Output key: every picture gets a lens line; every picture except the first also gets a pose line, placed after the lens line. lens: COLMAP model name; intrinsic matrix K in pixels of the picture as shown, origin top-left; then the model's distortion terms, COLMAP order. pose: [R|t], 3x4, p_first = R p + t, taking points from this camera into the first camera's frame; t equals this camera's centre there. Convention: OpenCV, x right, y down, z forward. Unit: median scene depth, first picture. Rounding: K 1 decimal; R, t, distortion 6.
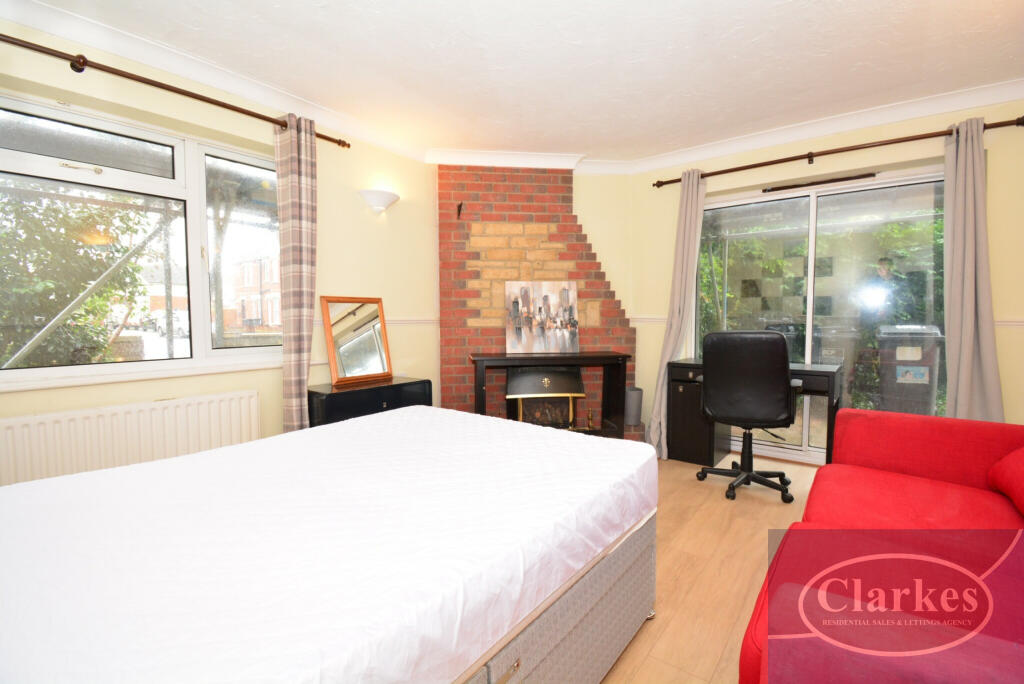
lens RADIAL K [[446.6, 0, 502.4], [0, 446.6, 348.5], [0, 0, 1]] dist [0.001775, -0.000907]
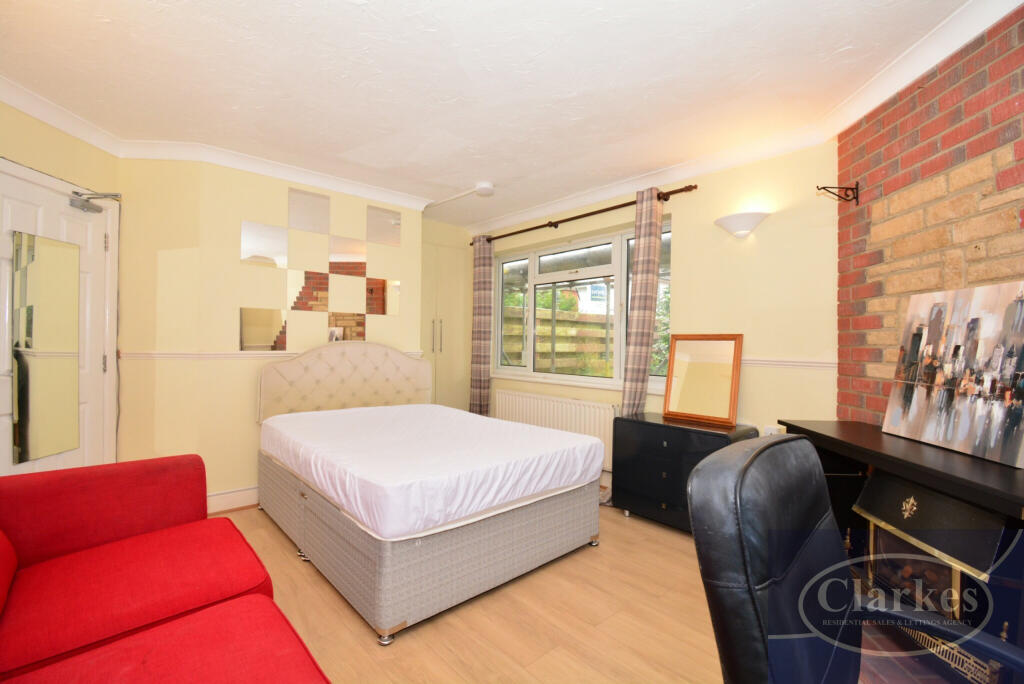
lens RADIAL K [[446.6, 0, 503.9], [0, 446.6, 336.7], [0, 0, 1]] dist [0.001775, -0.000907]
pose [[-0.158462, -0.010960, -0.987304, 0.598790], [-0.081204, 0.996696, 0.001968, -0.065268], [0.984020, 0.080485, -0.158828, 0.623032]]
